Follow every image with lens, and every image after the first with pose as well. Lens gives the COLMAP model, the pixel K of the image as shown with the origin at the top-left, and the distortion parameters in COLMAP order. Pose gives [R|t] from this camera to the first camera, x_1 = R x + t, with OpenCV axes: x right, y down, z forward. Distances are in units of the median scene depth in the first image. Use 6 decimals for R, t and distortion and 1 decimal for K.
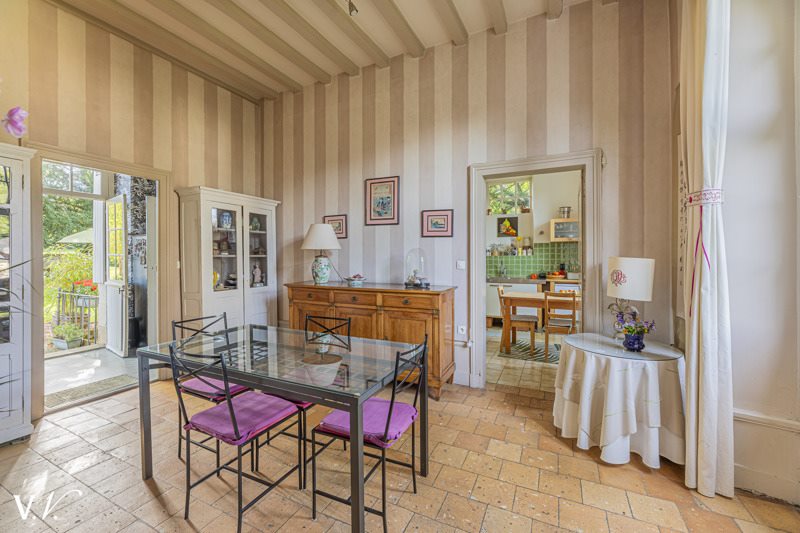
lens RADIAL K [[328.9, 0, 400.0], [0, 328.9, 266.5], [0, 0, 1]] dist [-0.000144, -0.000023]
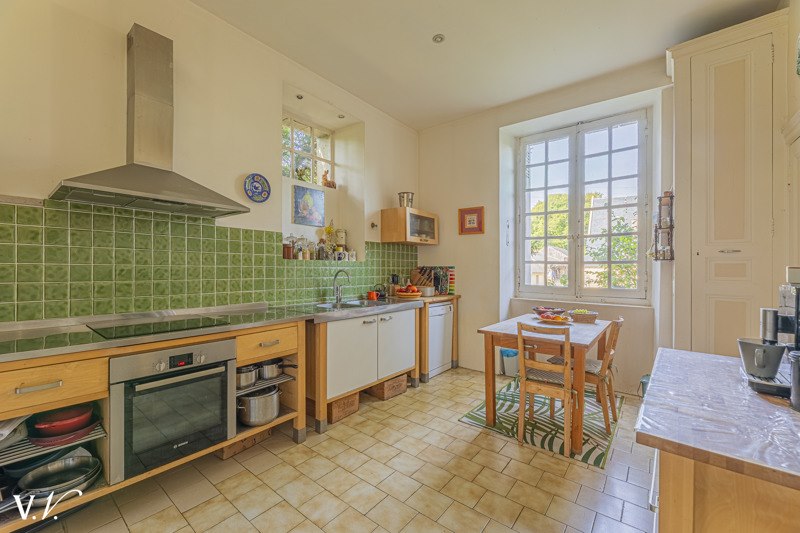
lens RADIAL K [[328.9, 0, 400.0], [0, 328.9, 266.5], [0, 0, 1]] dist [-0.000144, -0.000023]
pose [[0.213461, 0.002158, 0.976949, -0.168436], [0.016716, 0.999843, -0.005861, -0.019889], [-0.976809, 0.017581, 0.213392, 0.821992]]
